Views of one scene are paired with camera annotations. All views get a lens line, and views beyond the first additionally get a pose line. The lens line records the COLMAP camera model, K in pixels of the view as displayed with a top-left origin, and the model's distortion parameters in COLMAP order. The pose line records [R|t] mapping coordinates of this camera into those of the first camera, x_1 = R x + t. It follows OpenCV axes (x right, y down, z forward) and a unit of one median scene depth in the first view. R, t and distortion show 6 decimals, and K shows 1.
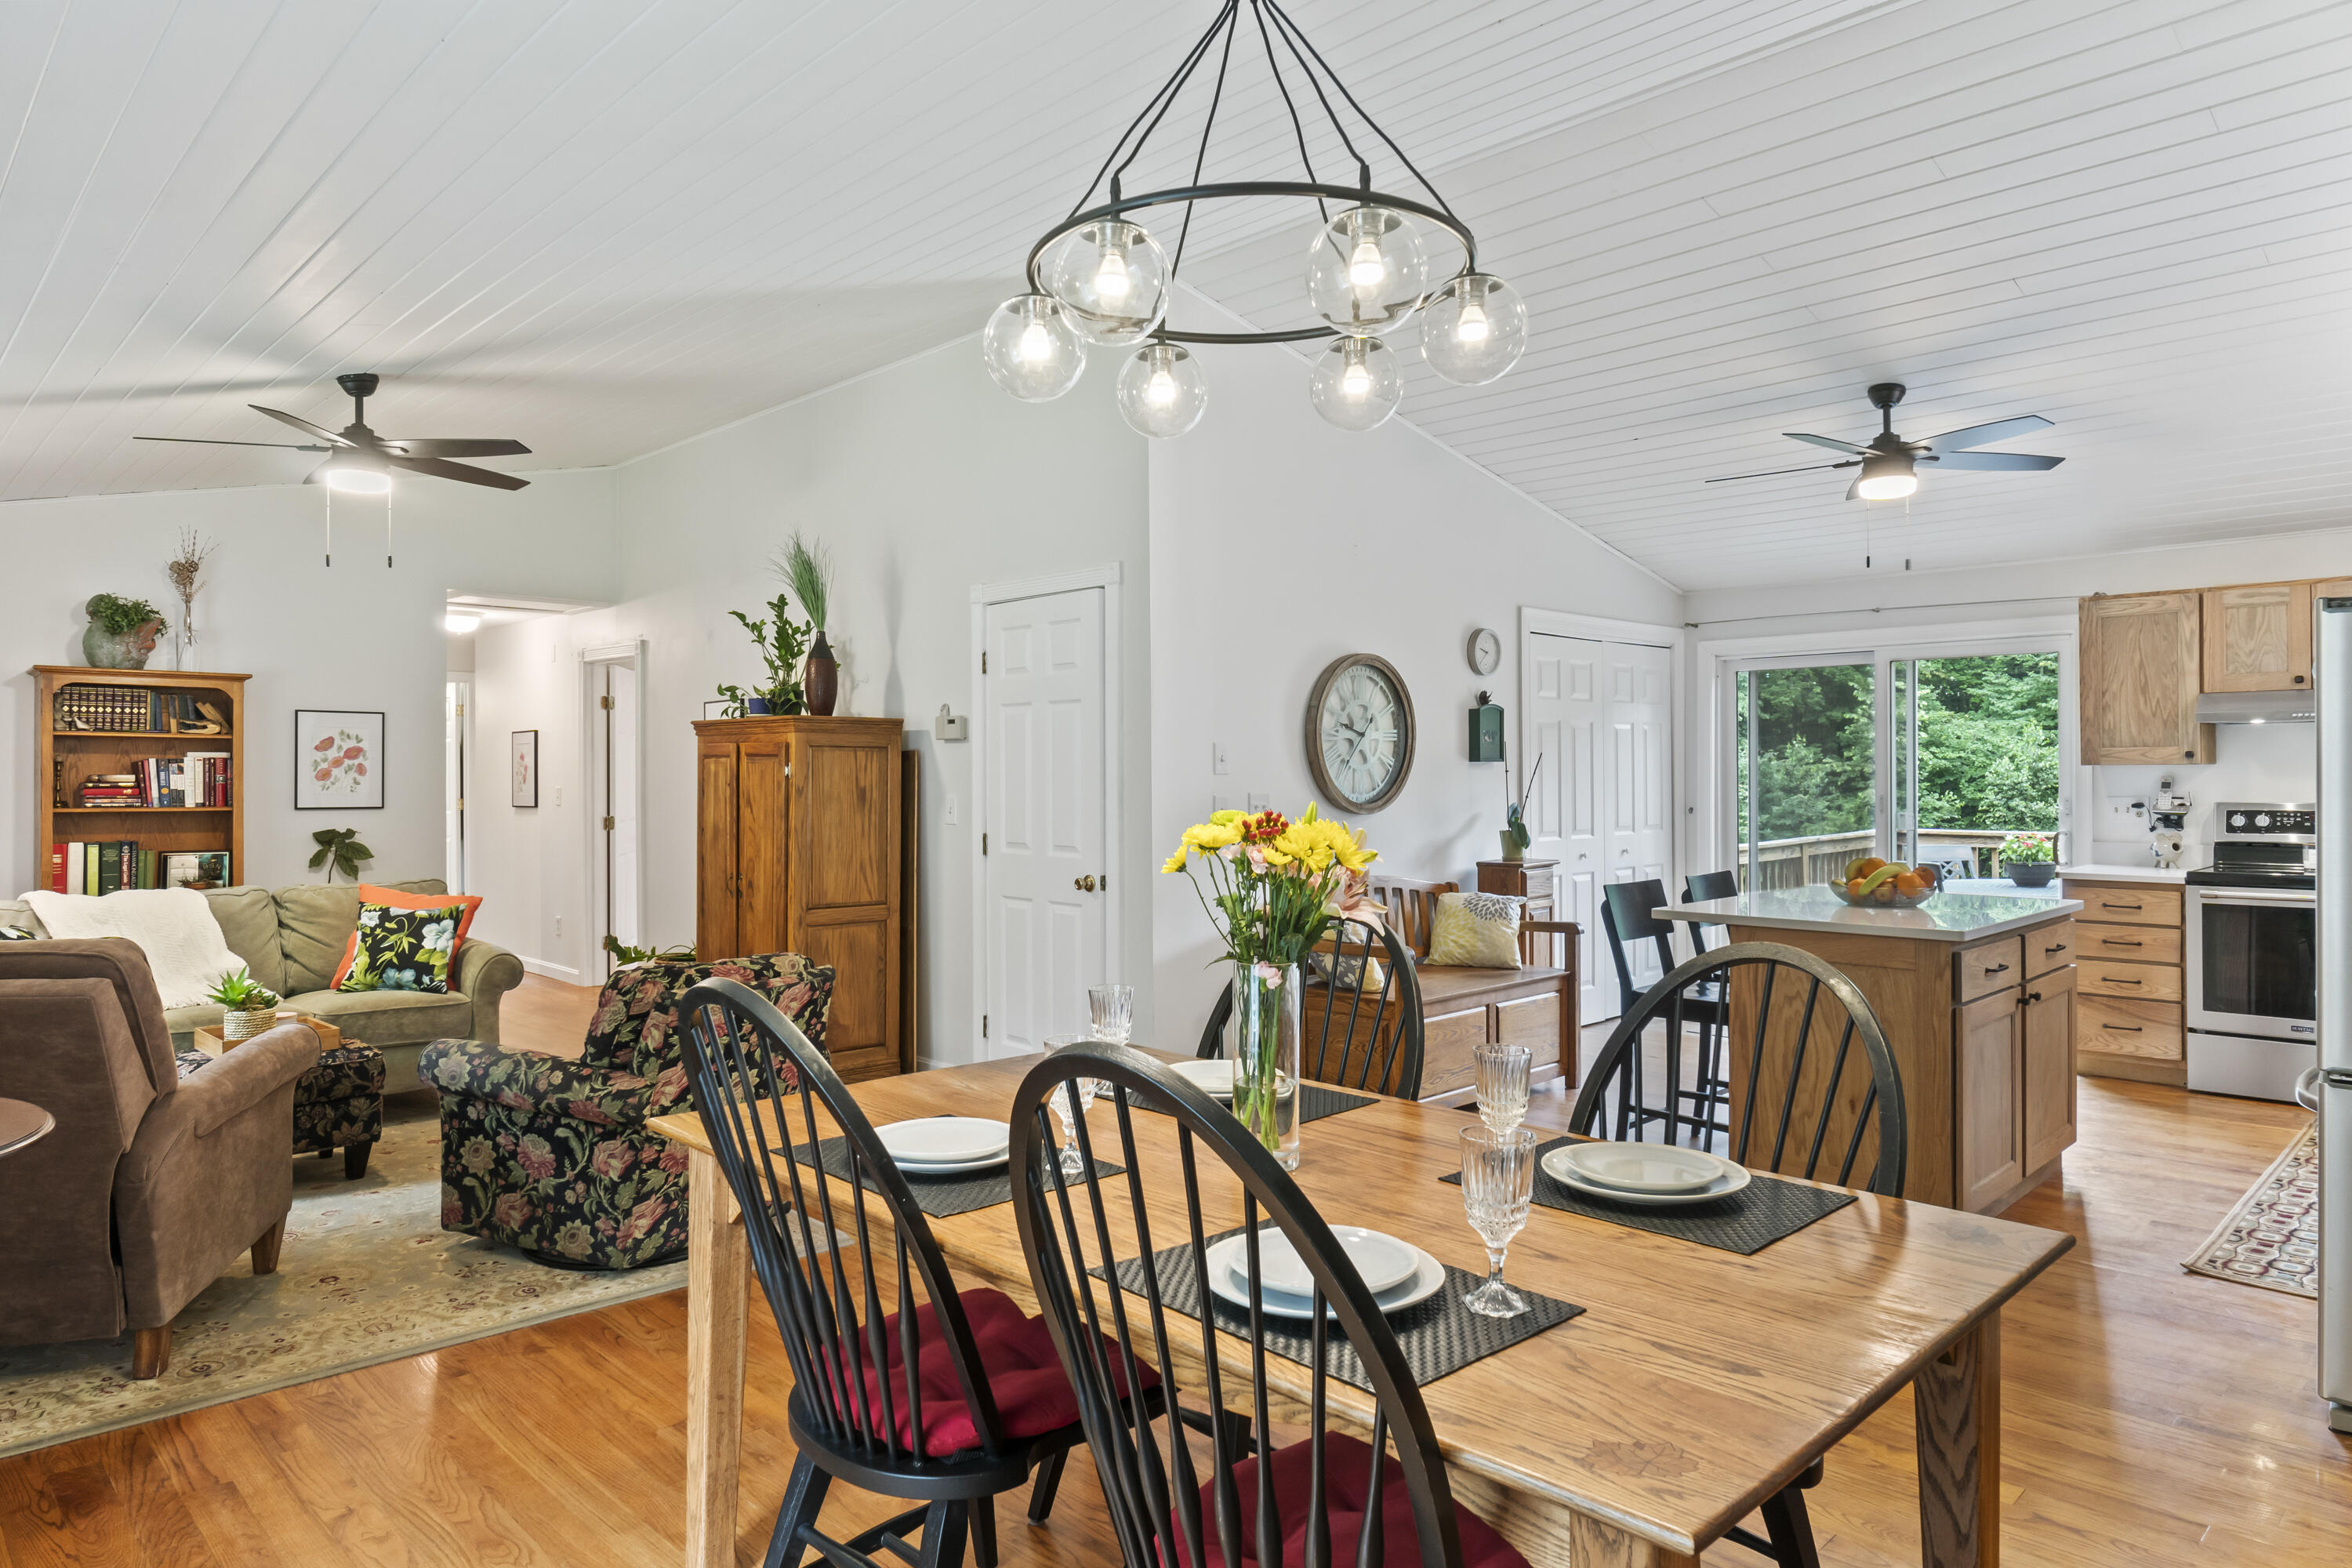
lens RADIAL K [[1428.3, 0, 1173.7], [0, 1428.3, 773.1], [0, 0, 1]] dist [-0.002016, -0.001563]
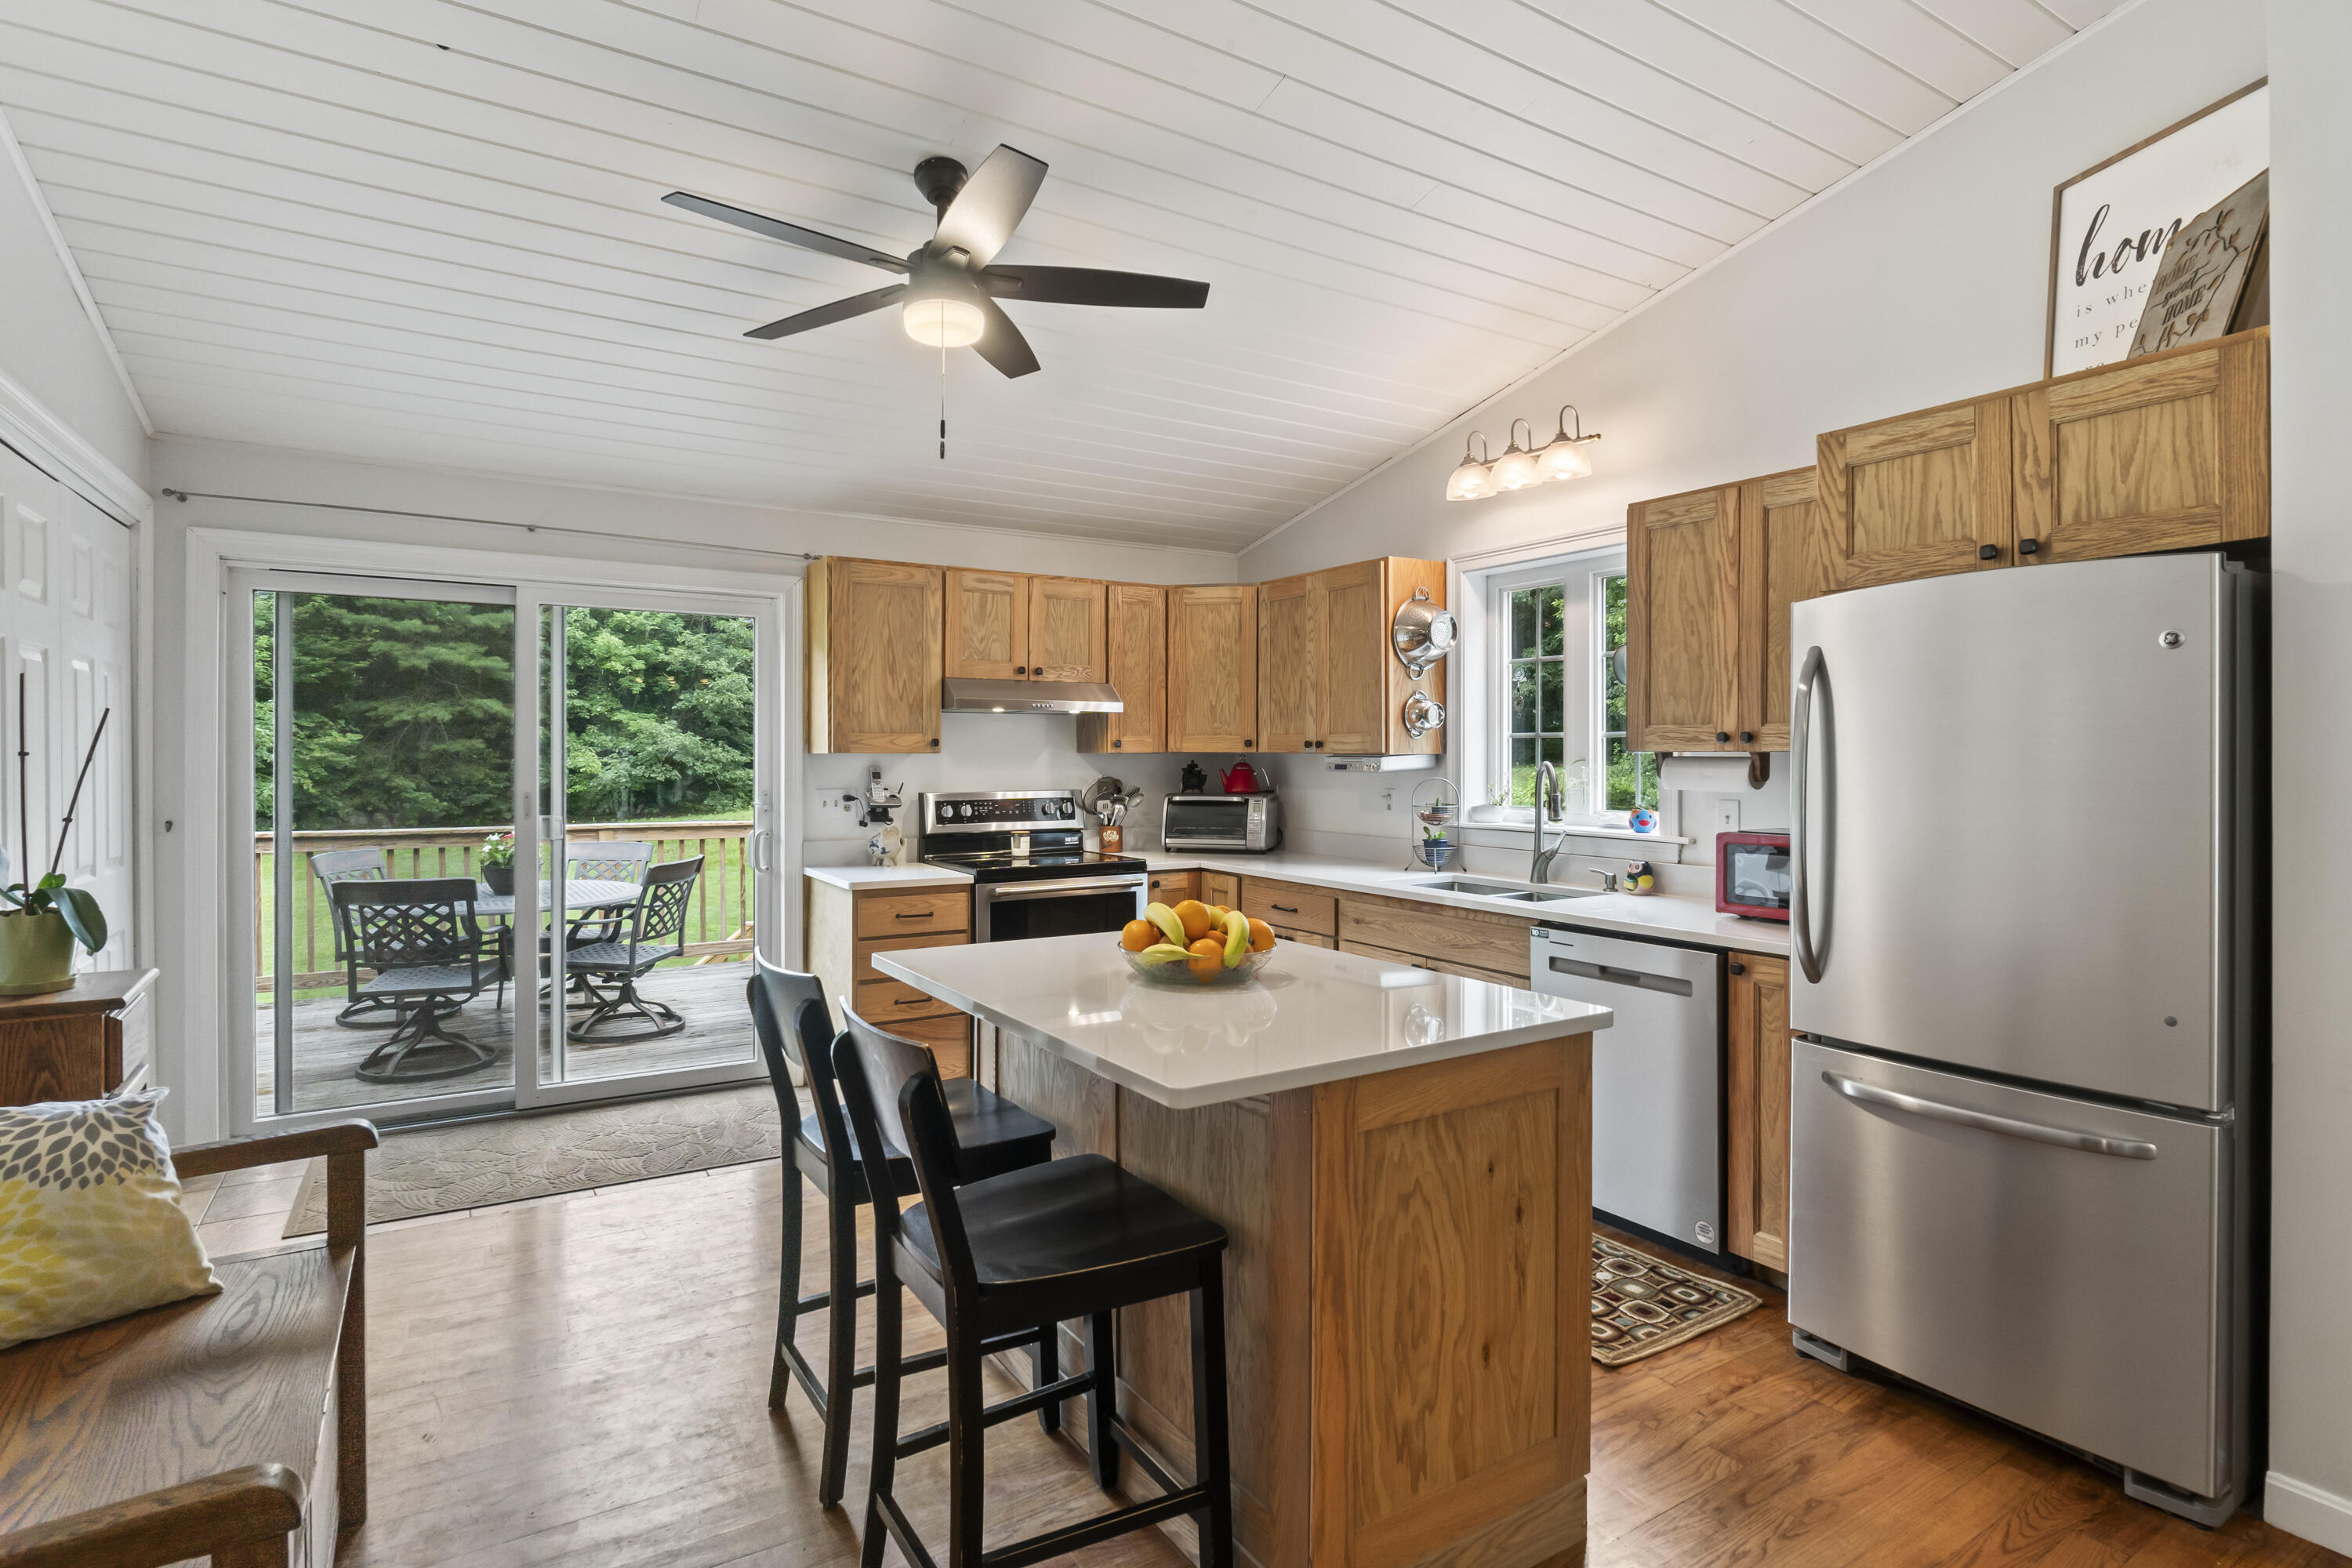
lens RADIAL K [[1164.4, 0, 1177.5], [0, 1164.4, 765.0], [0, 0, 1]] dist [-0.007052, 0.000913]
pose [[0.209653, -0.000542, 0.977776, 0.002689], [-0.003404, 0.999993, 0.001284, 0.000182], [-0.977770, -0.003597, 0.209650, 0.661234]]
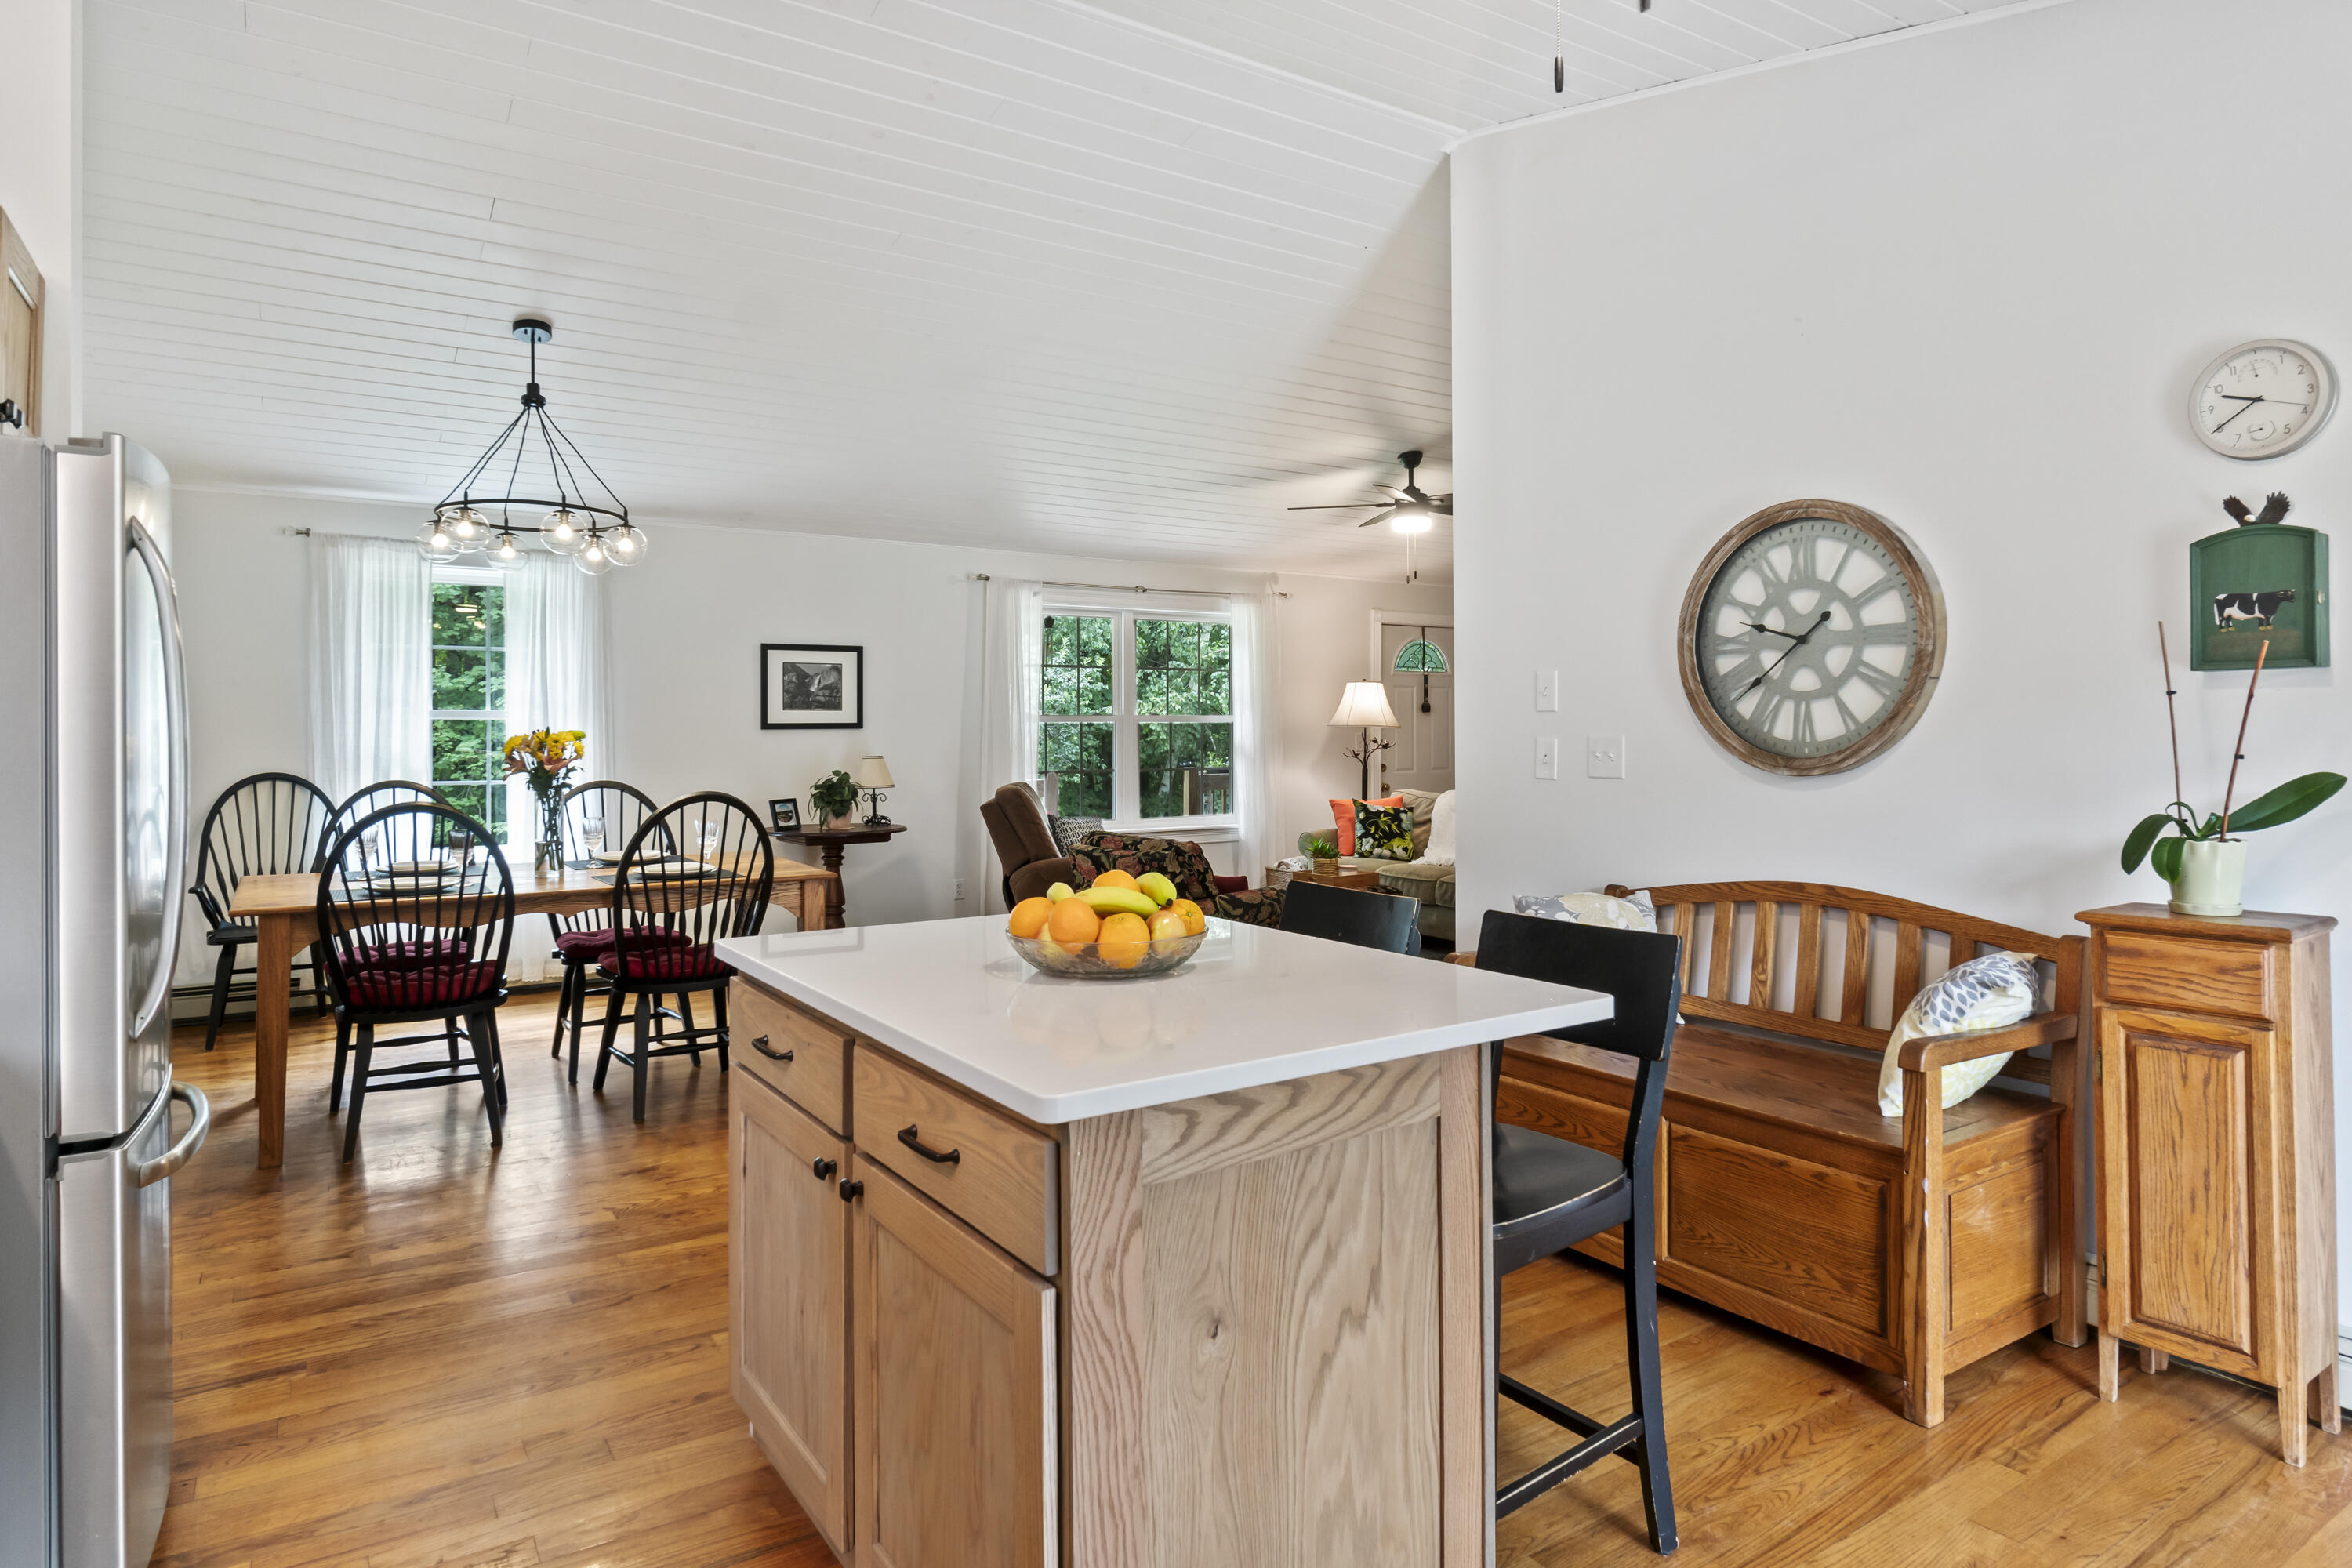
lens RADIAL K [[1363.2, 0, 1185.9], [0, 1363.2, 731.9], [0, 0, 1]] dist [0.005756, 0.000731]
pose [[-0.189915, 0.000299, -0.981801, 0.703085], [0.007067, 0.999974, -0.001062, 0.011037], [0.981775, -0.007140, -0.189912, 0.824739]]
